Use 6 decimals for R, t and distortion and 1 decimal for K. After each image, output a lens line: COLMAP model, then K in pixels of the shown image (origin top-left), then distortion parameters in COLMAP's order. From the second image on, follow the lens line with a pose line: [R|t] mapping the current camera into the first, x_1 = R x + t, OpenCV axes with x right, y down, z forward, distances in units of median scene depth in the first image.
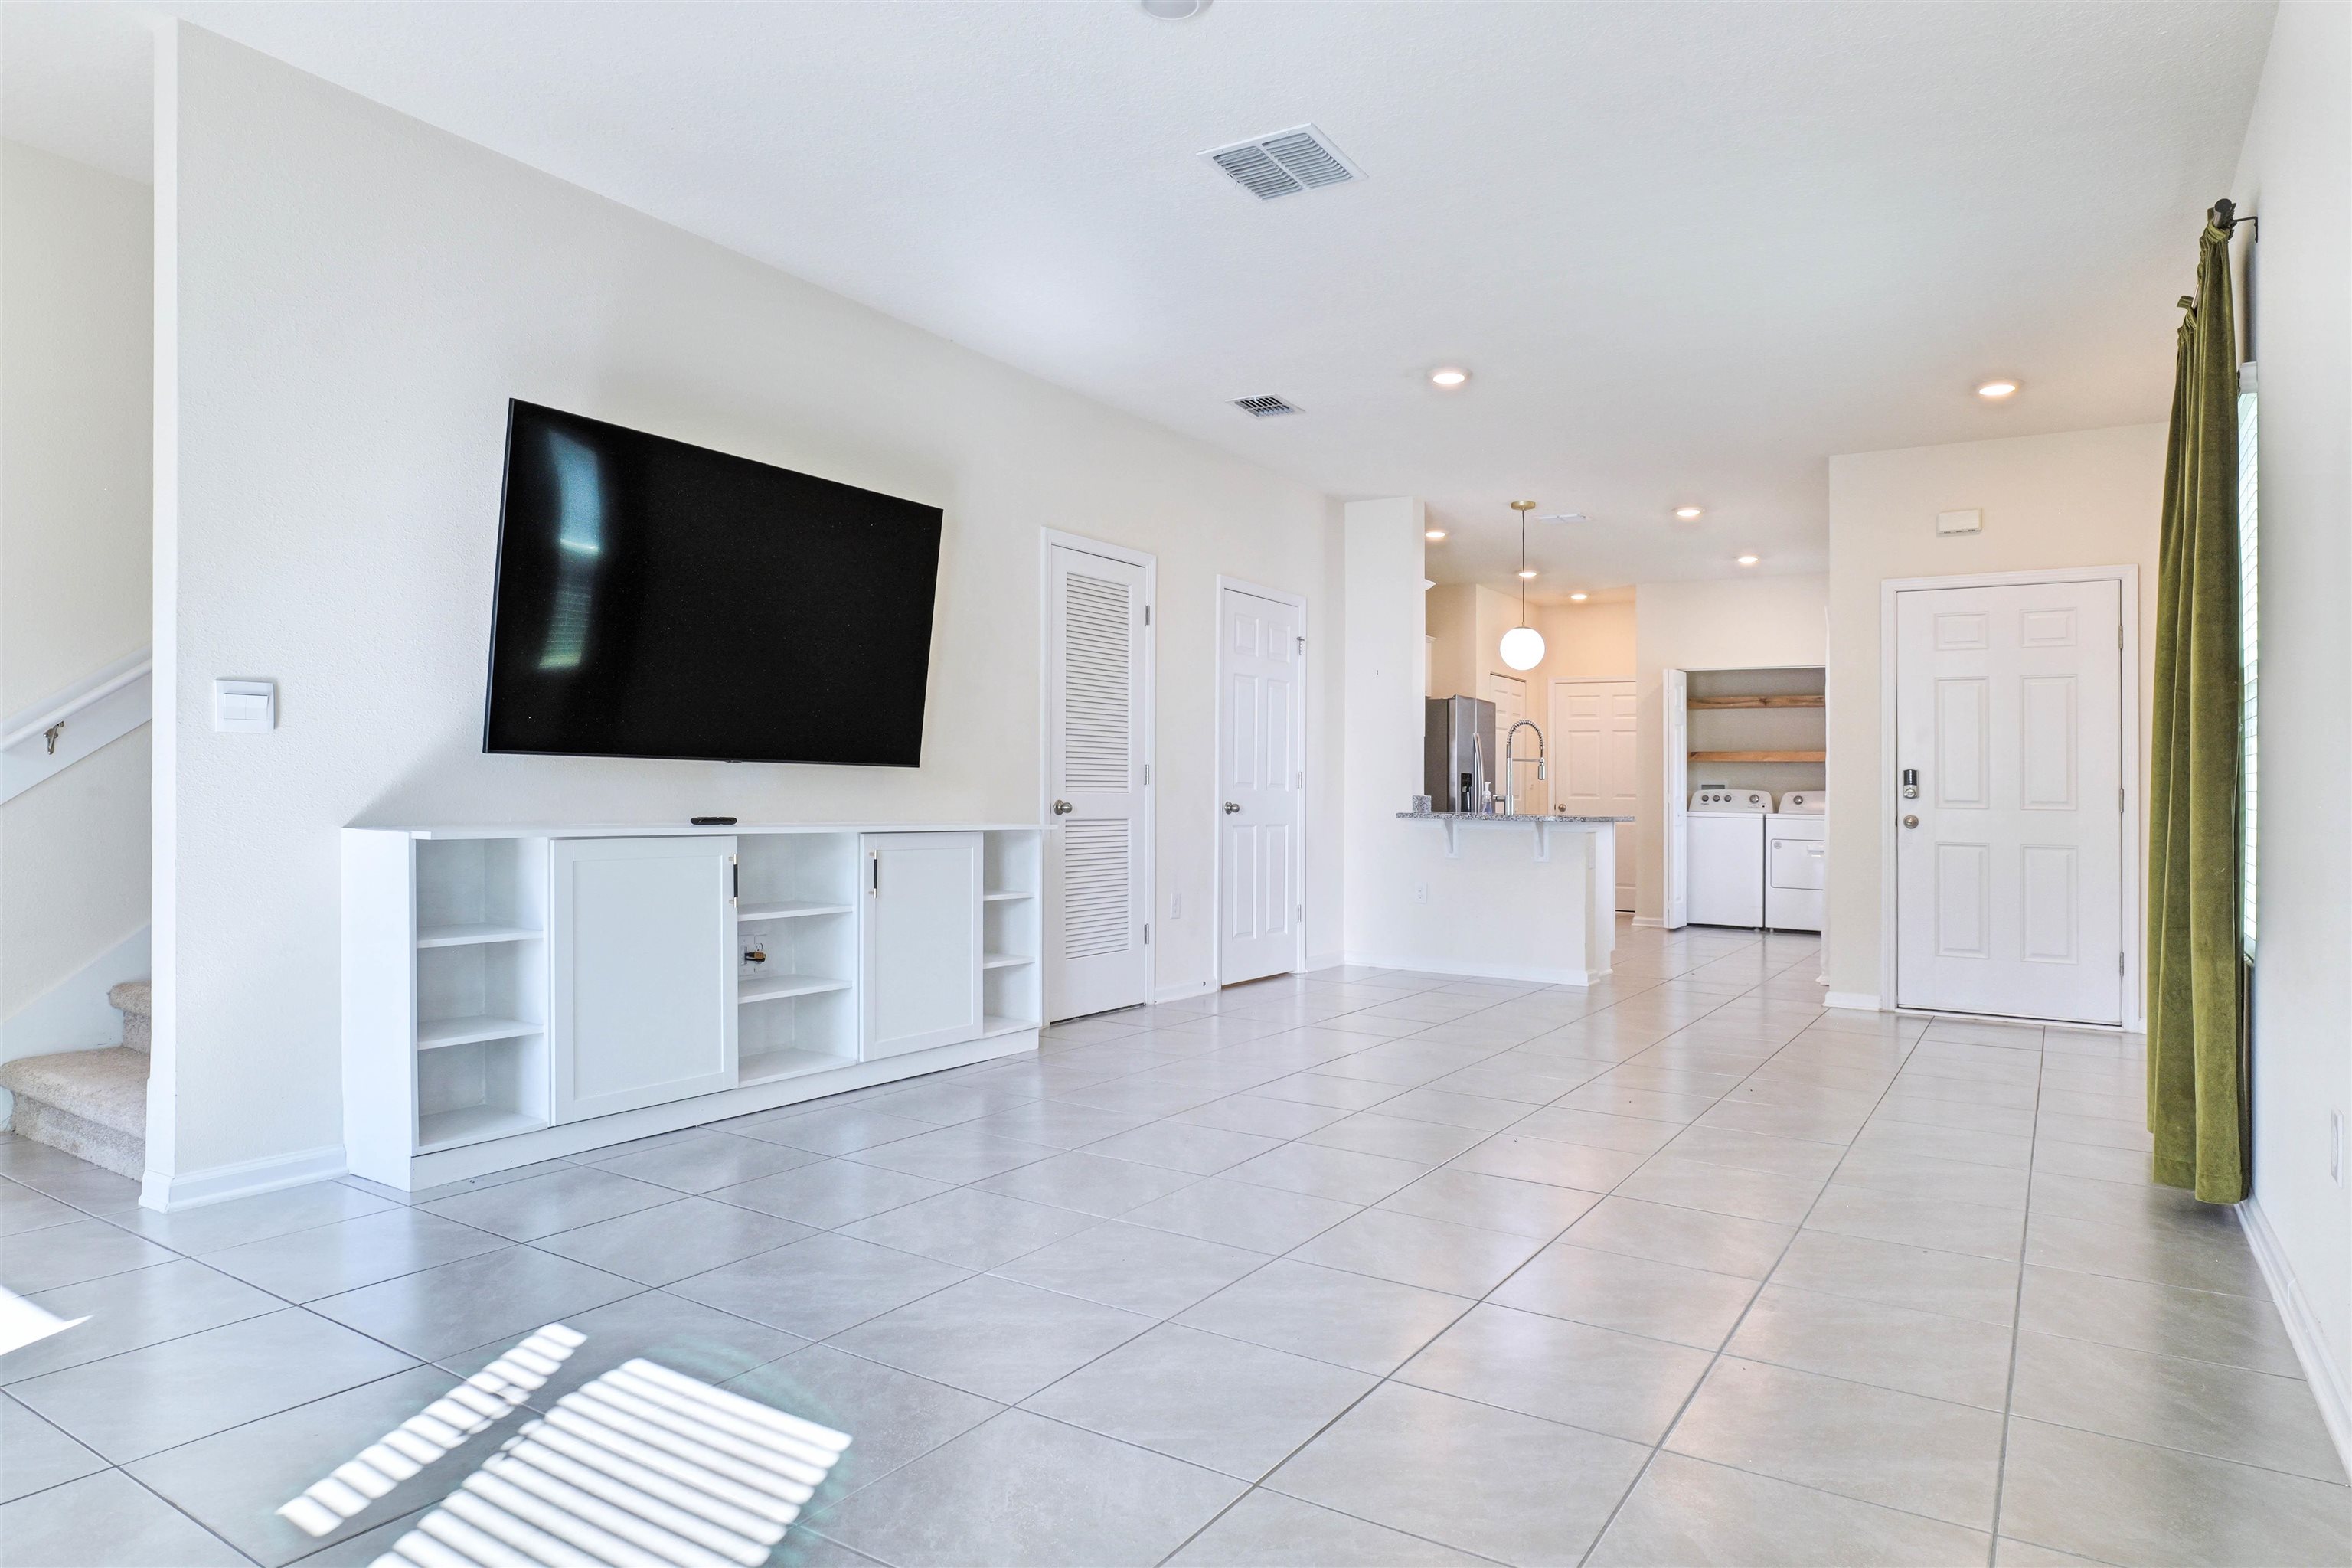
lens RADIAL K [[1411.4, 0, 1176.0], [0, 1411.4, 784.0], [0, 0, 1]] dist [-0.005915, -0.000691]
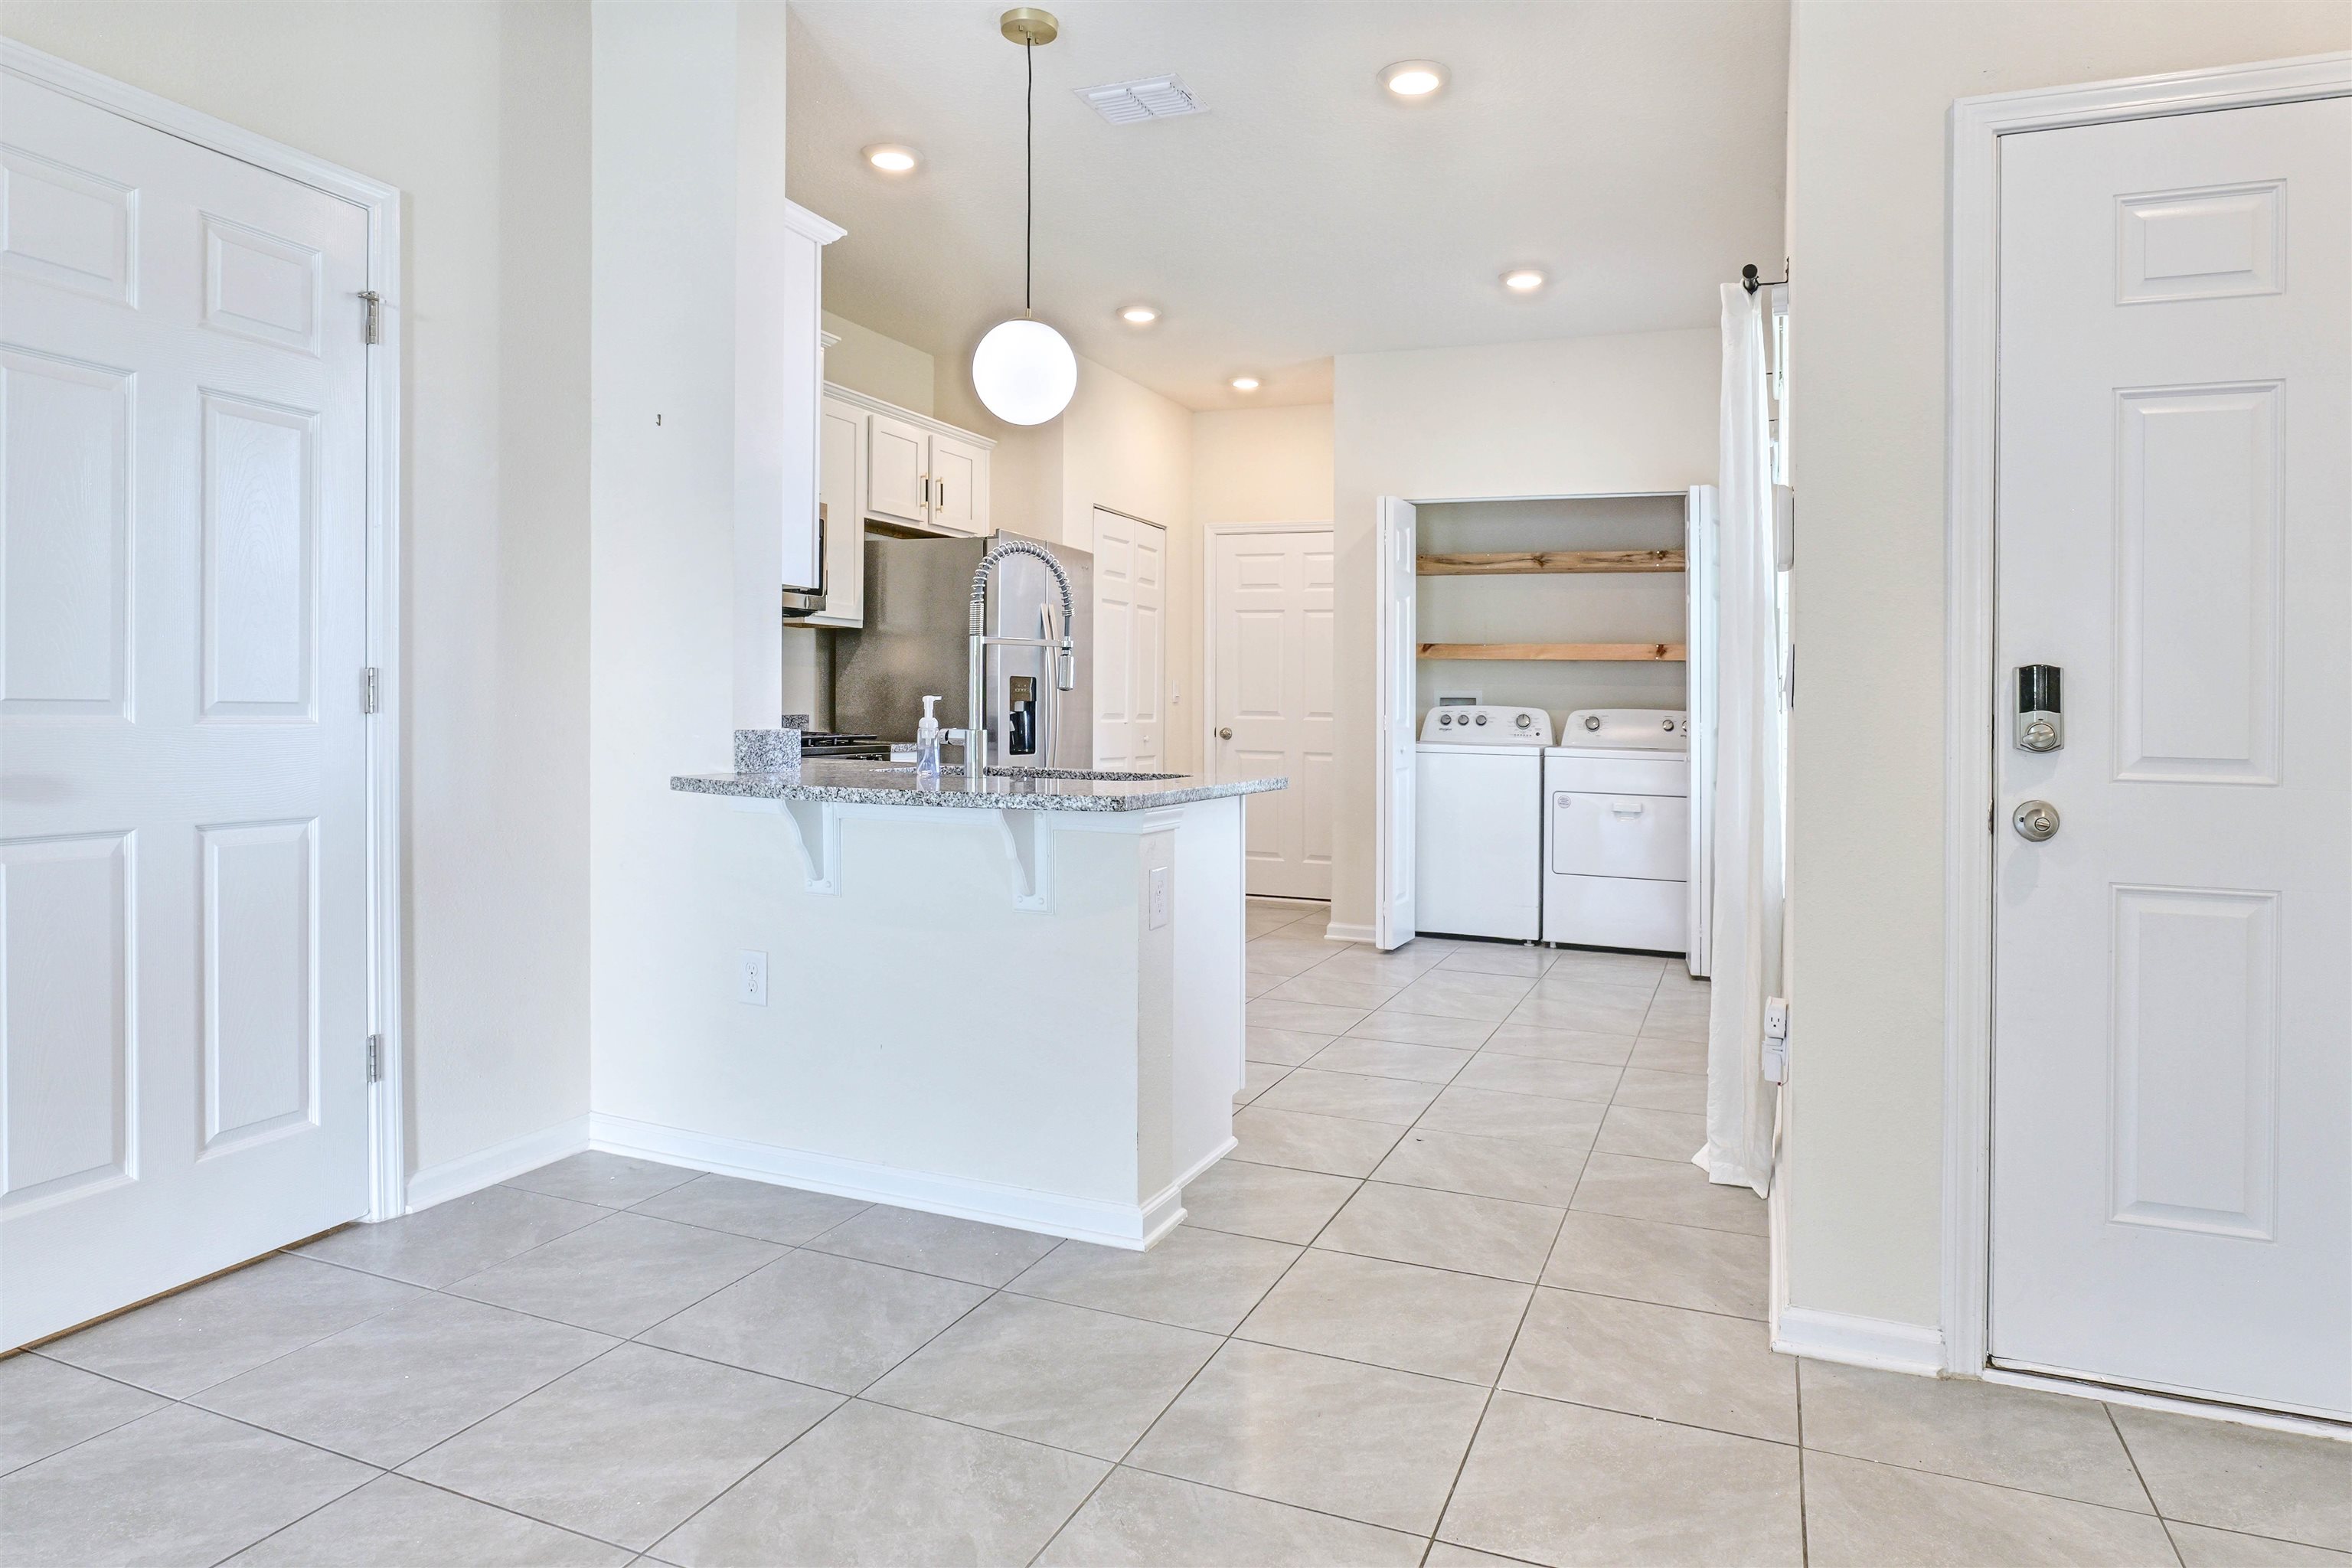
lens RADIAL K [[1418.9, 0, 1177.1], [0, 1418.9, 694.8], [0, 0, 1]] dist [-0.000114, 0.000244]
pose [[0.985115, 0.000430, 0.171896, 0.163293], [-0.000924, 0.999996, 0.002797, -0.002526], [-0.171894, -0.002914, 0.985111, 0.436631]]
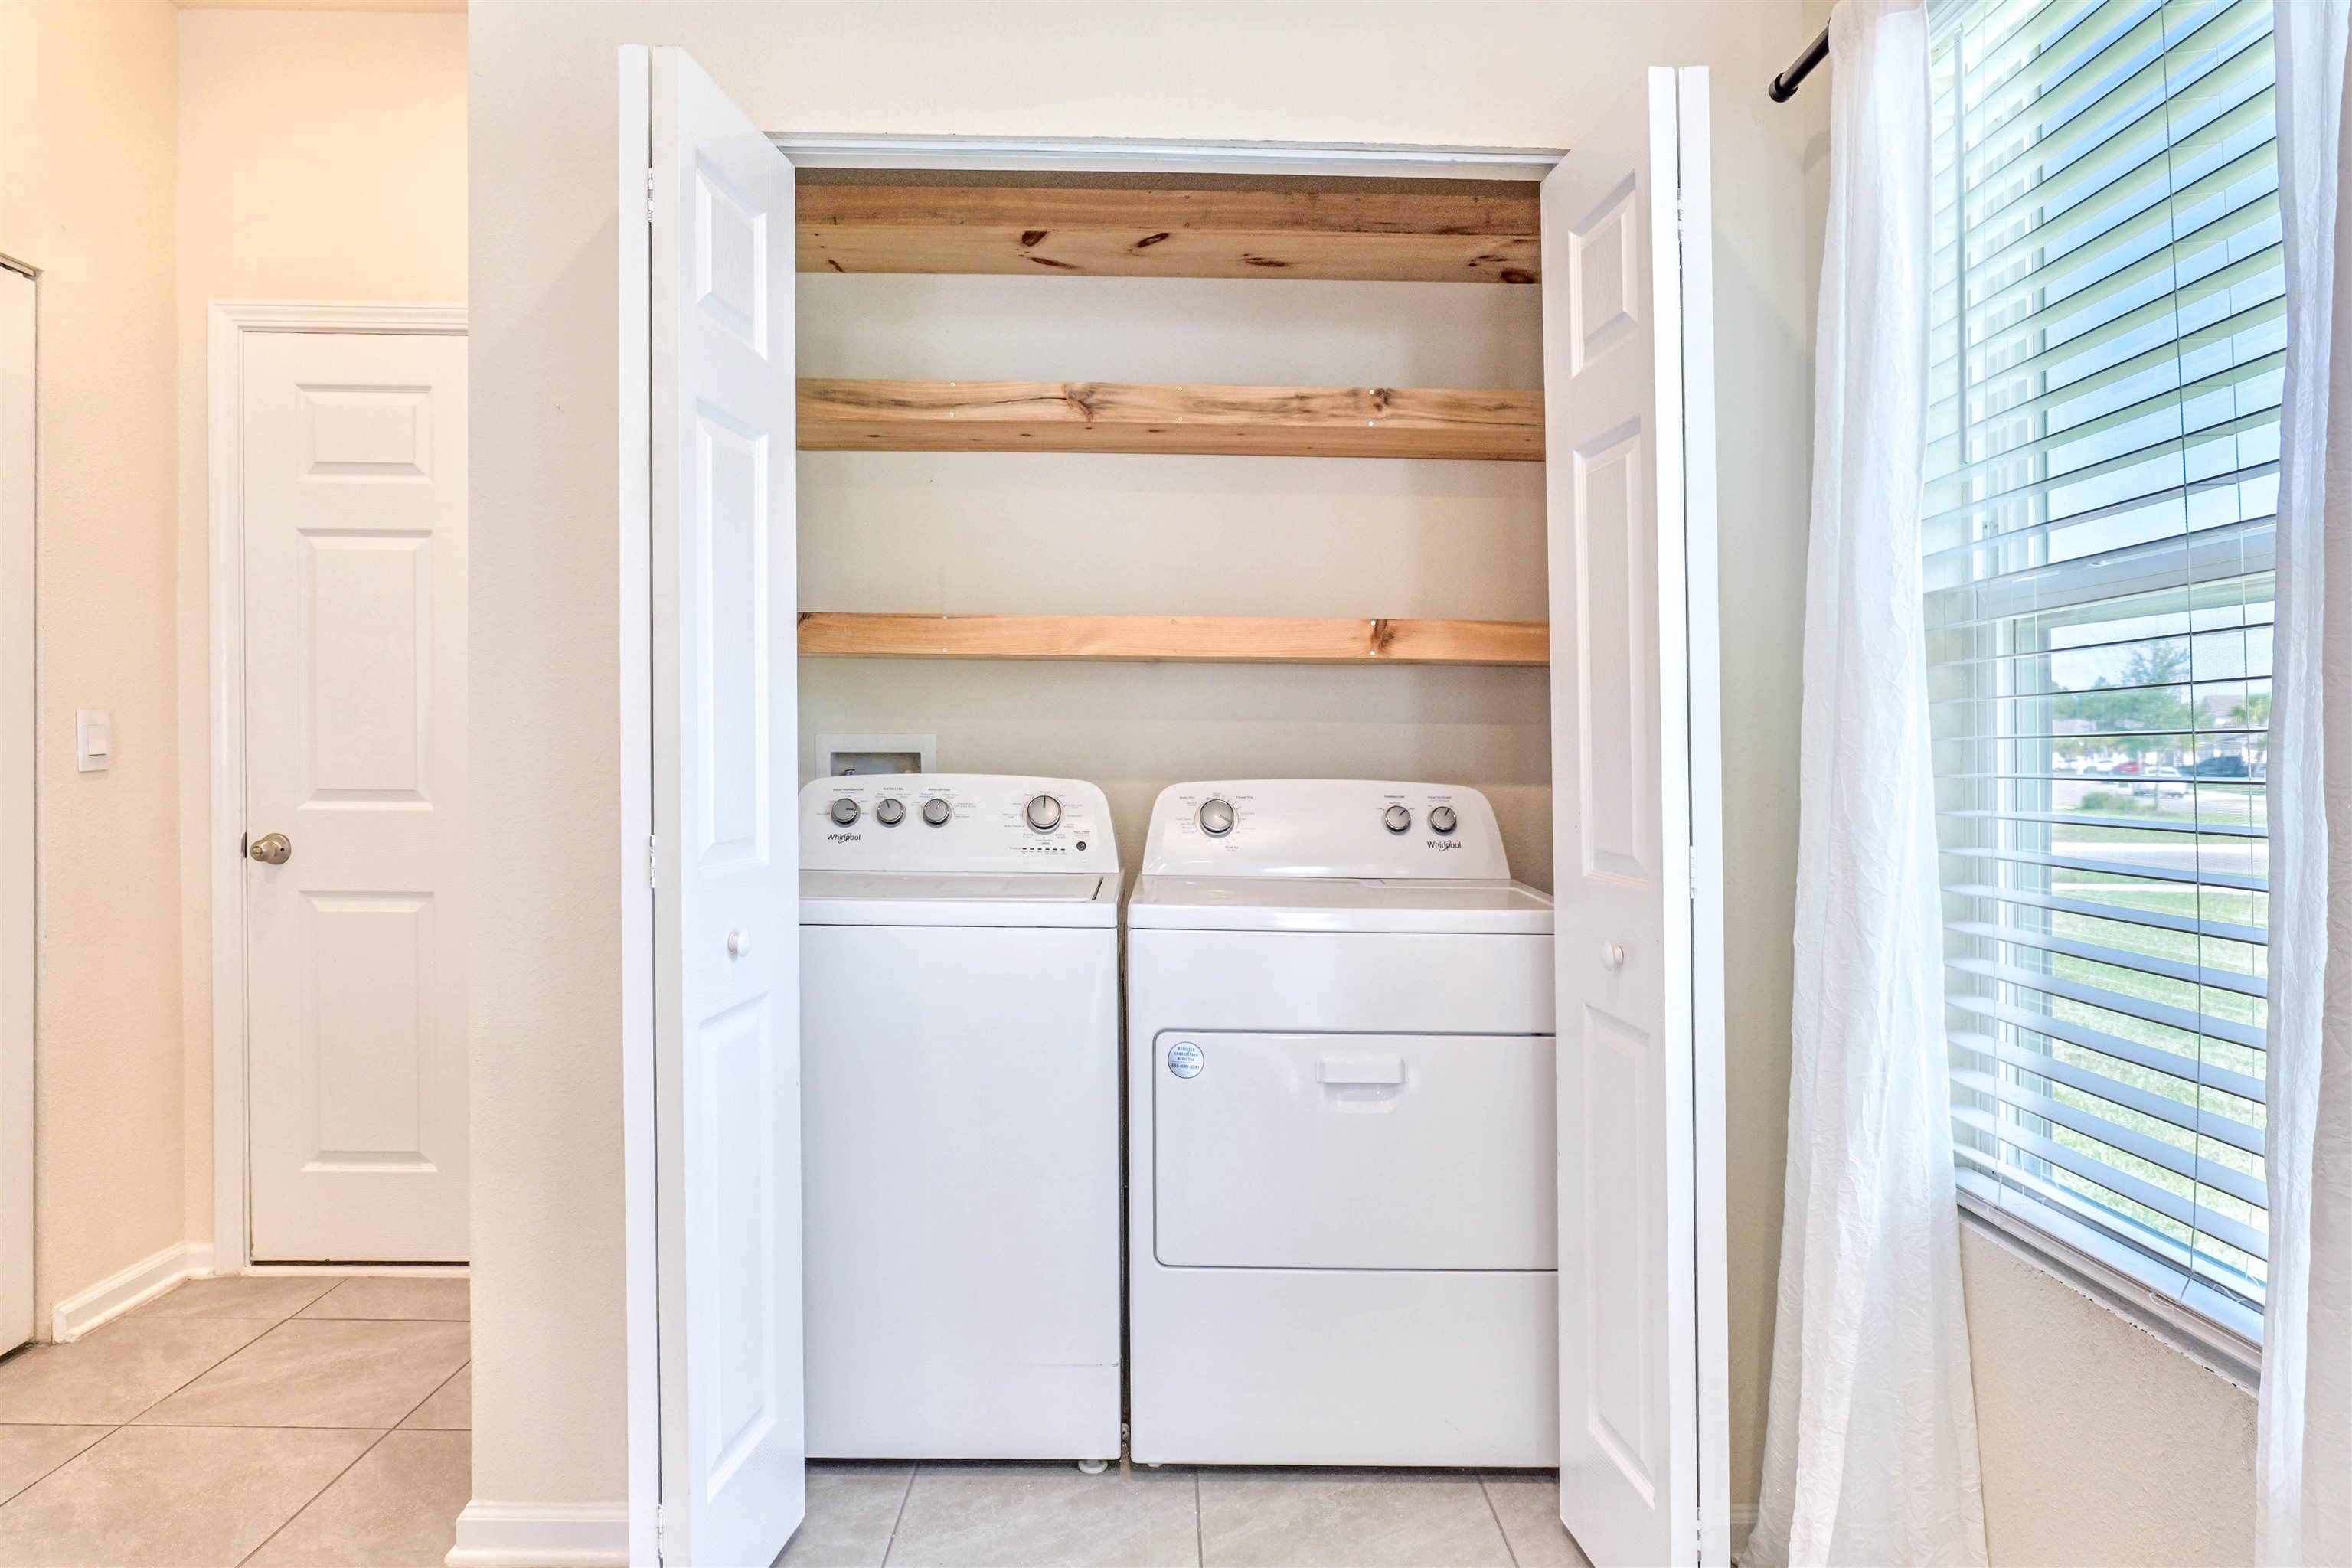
lens RADIAL K [[1506.7, 0, 1182.8], [0, 1506.7, 745.7], [0, 0, 1]] dist [-0.018956, -0.000711]
pose [[0.836880, -0.009777, 0.547299, 0.298107], [0.002839, 0.999905, 0.013522, -0.004340], [-0.547379, -0.009762, 0.836828, 0.793421]]
